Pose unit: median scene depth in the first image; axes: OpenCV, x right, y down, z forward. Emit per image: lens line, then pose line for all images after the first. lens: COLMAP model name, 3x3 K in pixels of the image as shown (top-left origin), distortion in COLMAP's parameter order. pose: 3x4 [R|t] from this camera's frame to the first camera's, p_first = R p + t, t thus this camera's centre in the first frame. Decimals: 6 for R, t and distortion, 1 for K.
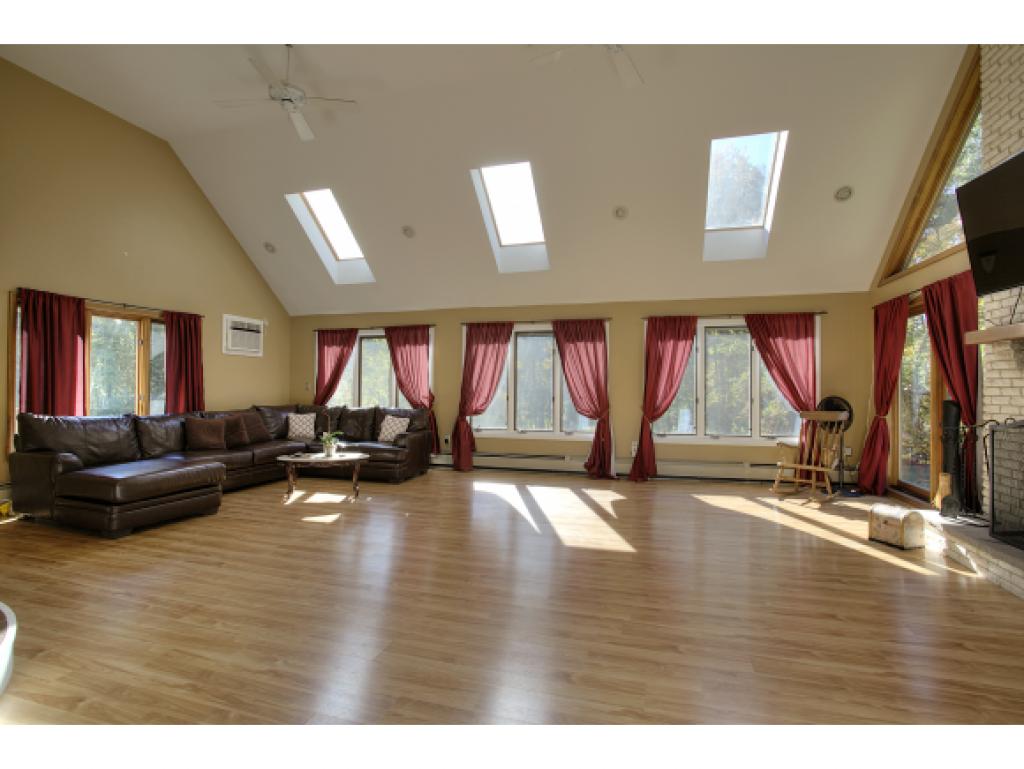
lens RADIAL K [[487.2, 0, 512.0], [0, 487.2, 384.5], [0, 0, 1]] dist [-0.043252, 0.001270]
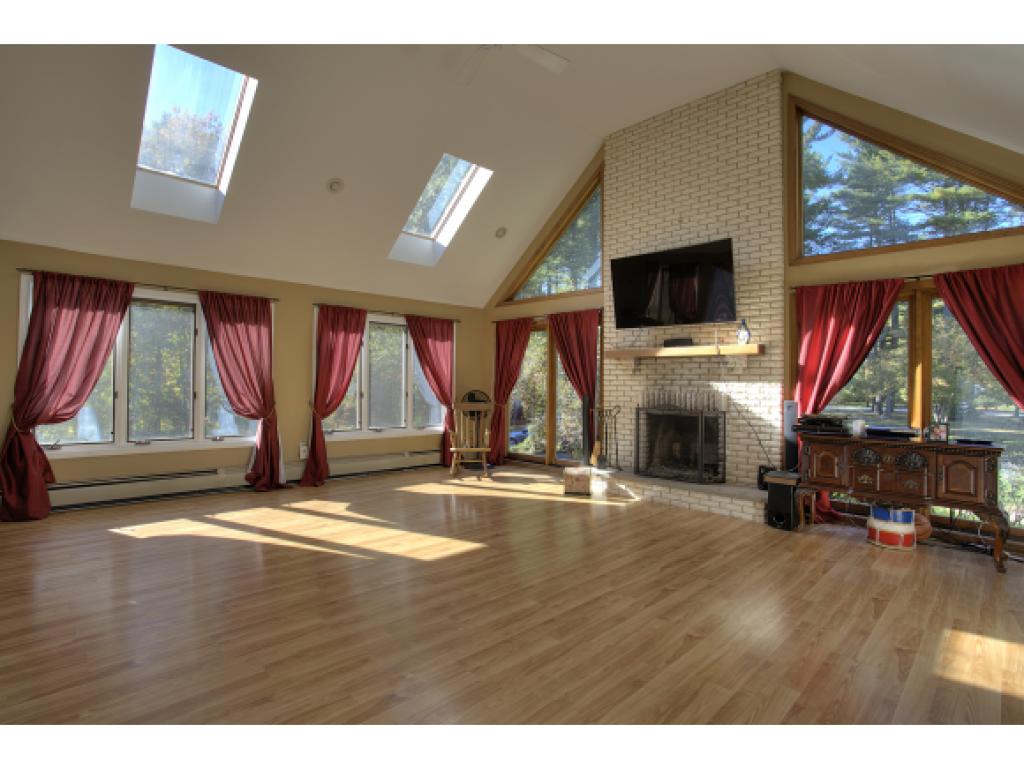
lens RADIAL K [[487.2, 0, 512.0], [0, 487.2, 384.5], [0, 0, 1]] dist [-0.043252, 0.001270]
pose [[0.513985, 0.001810, 0.857798, -0.320723], [-0.018183, 0.999796, 0.008786, -0.002670], [-0.857607, -0.020113, 0.513913, 0.227004]]
